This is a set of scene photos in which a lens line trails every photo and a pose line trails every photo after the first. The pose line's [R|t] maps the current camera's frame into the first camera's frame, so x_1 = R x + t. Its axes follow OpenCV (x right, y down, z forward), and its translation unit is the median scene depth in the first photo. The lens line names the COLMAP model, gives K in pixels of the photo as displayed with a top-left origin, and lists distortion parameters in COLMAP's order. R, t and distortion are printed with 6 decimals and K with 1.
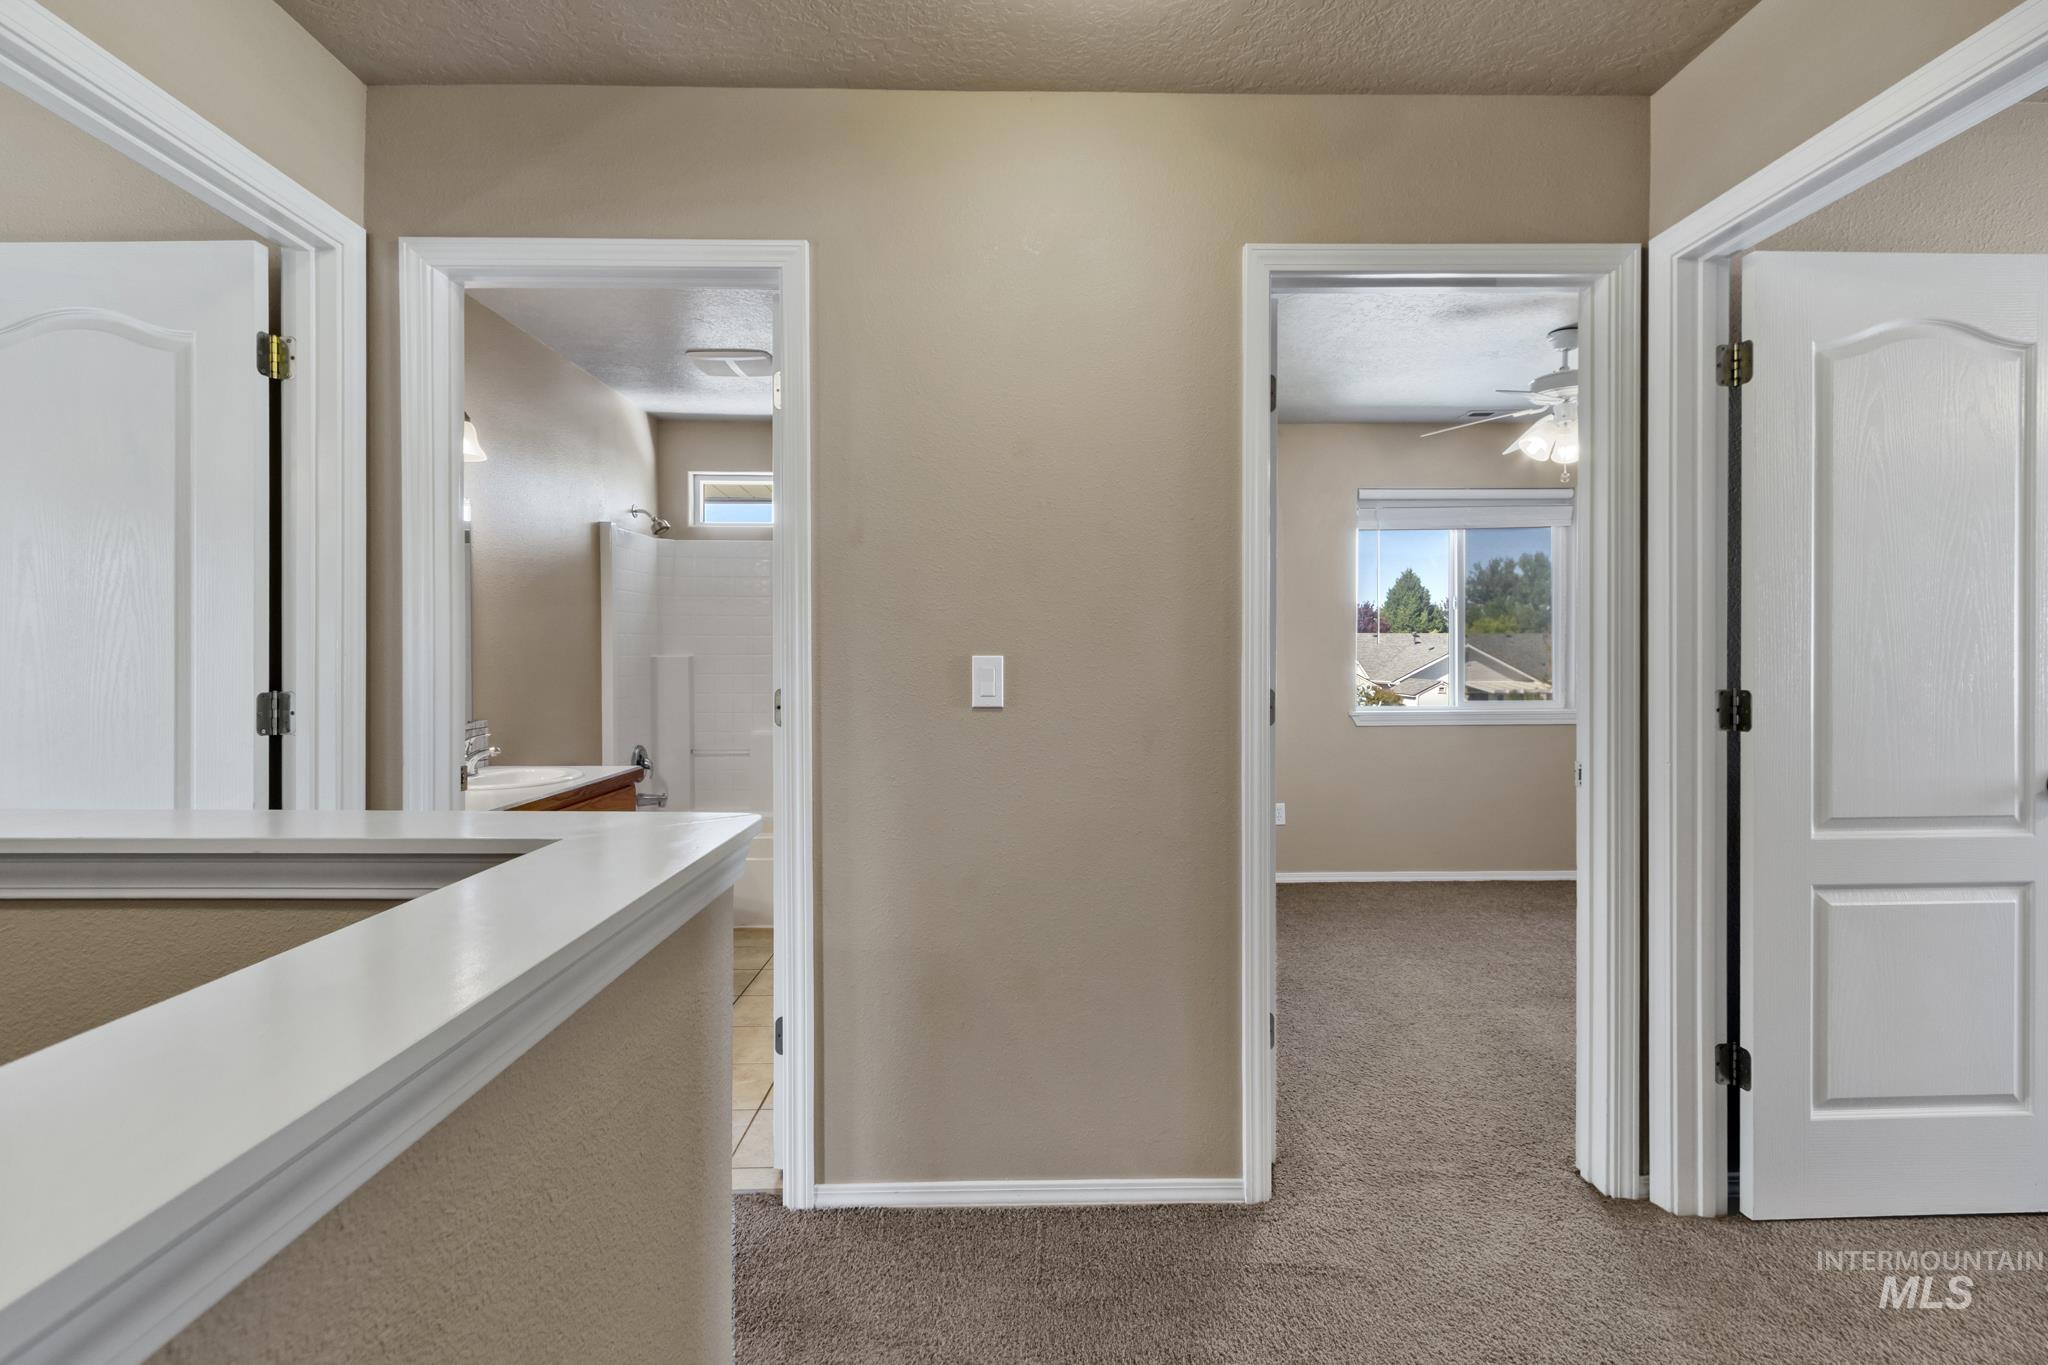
lens RADIAL K [[948.7, 0, 1024.7], [0, 948.7, 657.8], [0, 0, 1]] dist [0.002742, -0.000907]
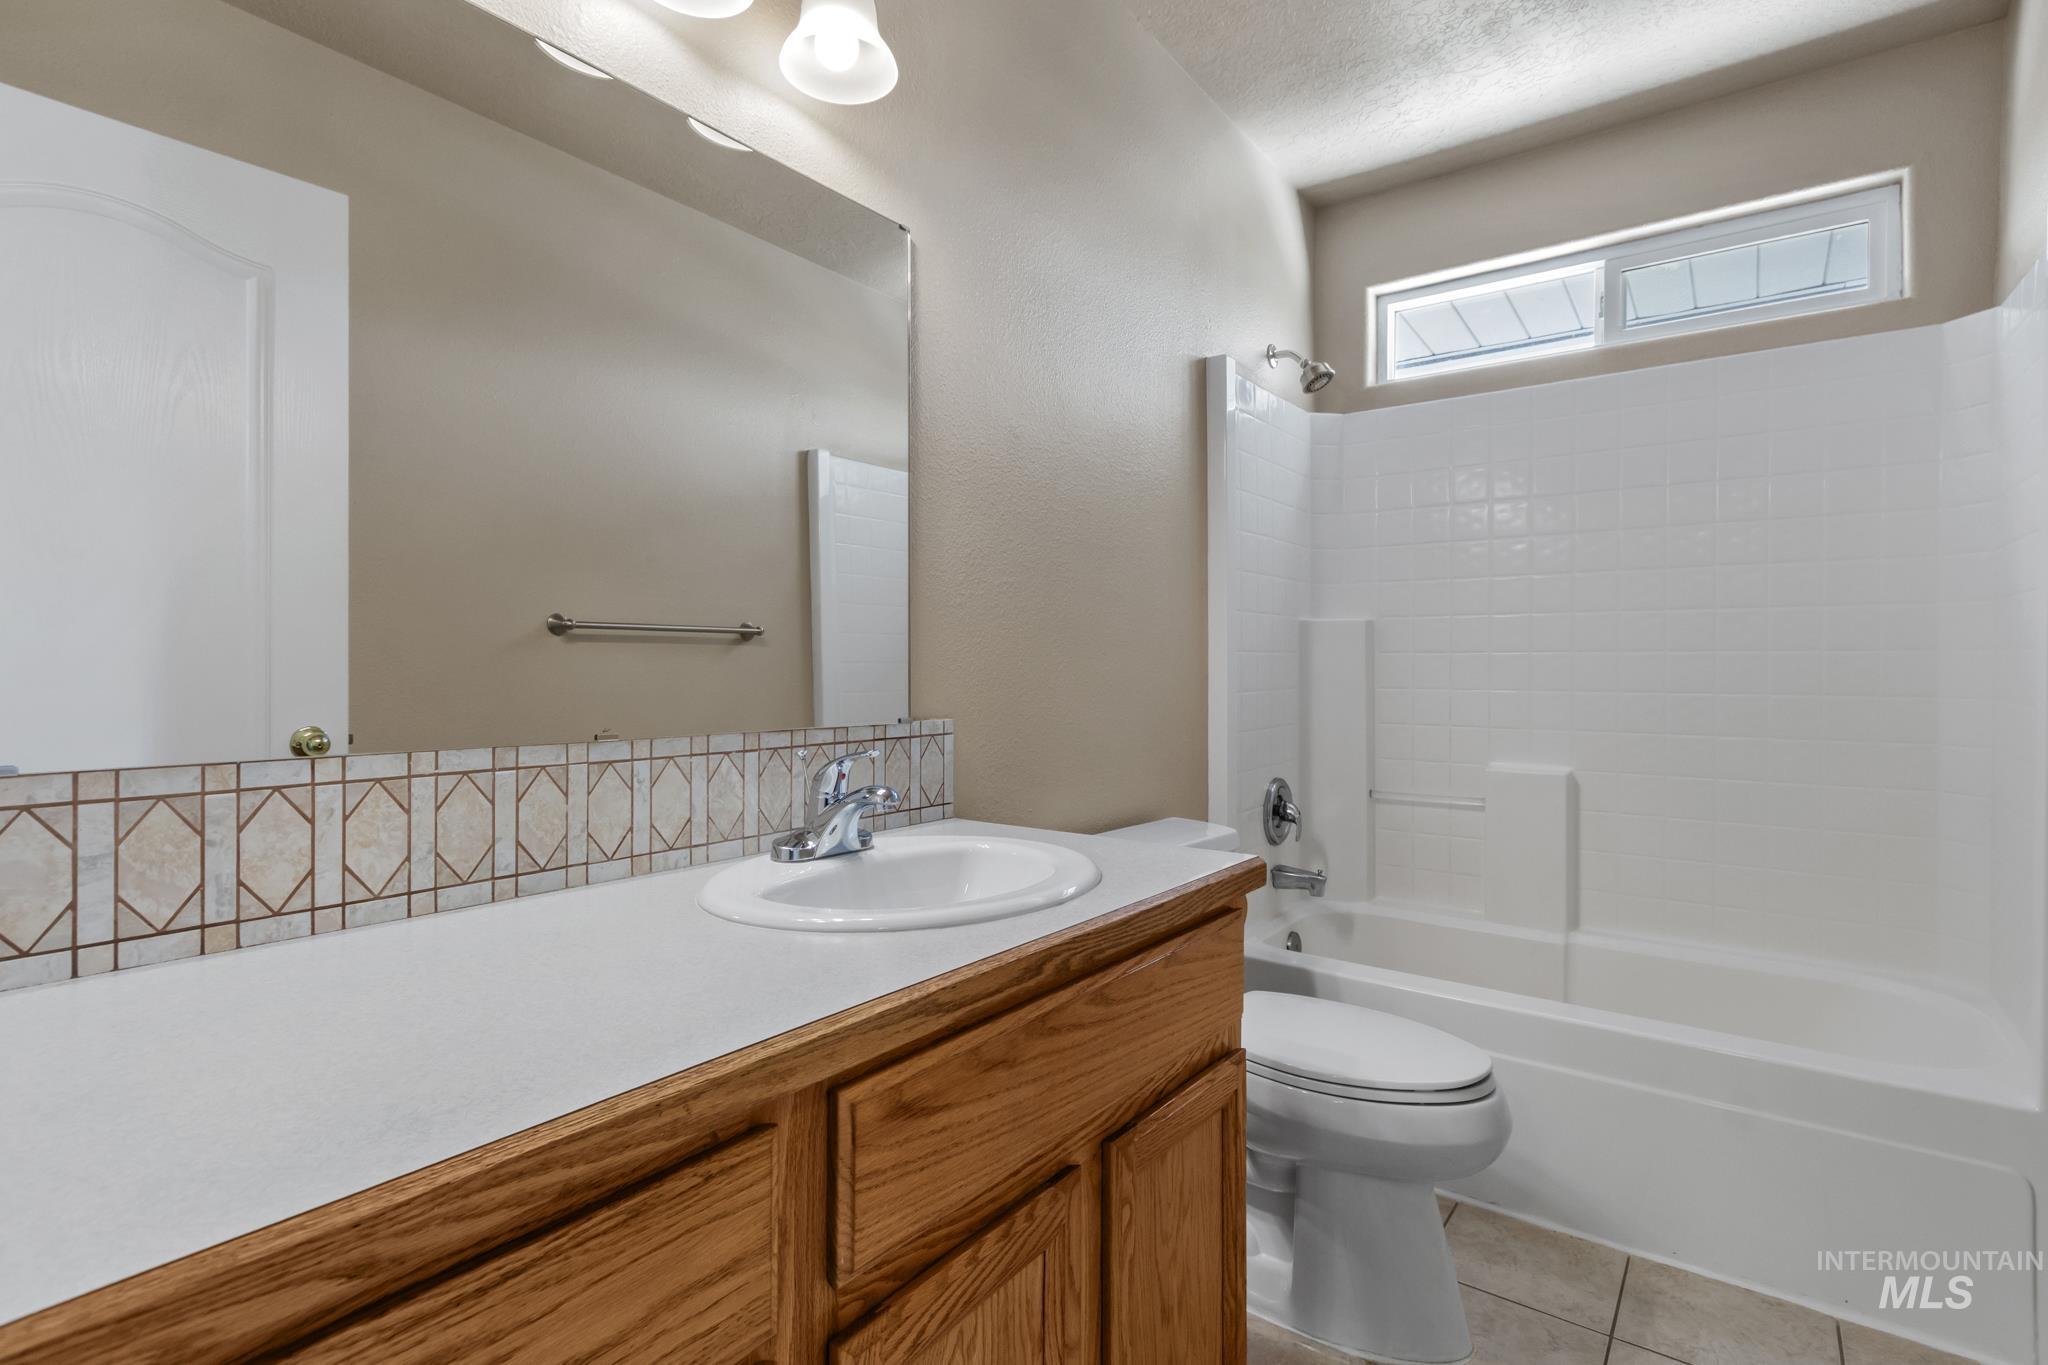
lens RADIAL K [[948.7, 0, 1024.7], [0, 948.7, 657.8], [0, 0, 1]] dist [0.002742, -0.000907]
pose [[0.783814, 0.003912, -0.620983, -0.176309], [-0.006795, 0.999974, -0.002277, 0.023819], [0.620958, 0.006004, 0.783821, 0.469109]]
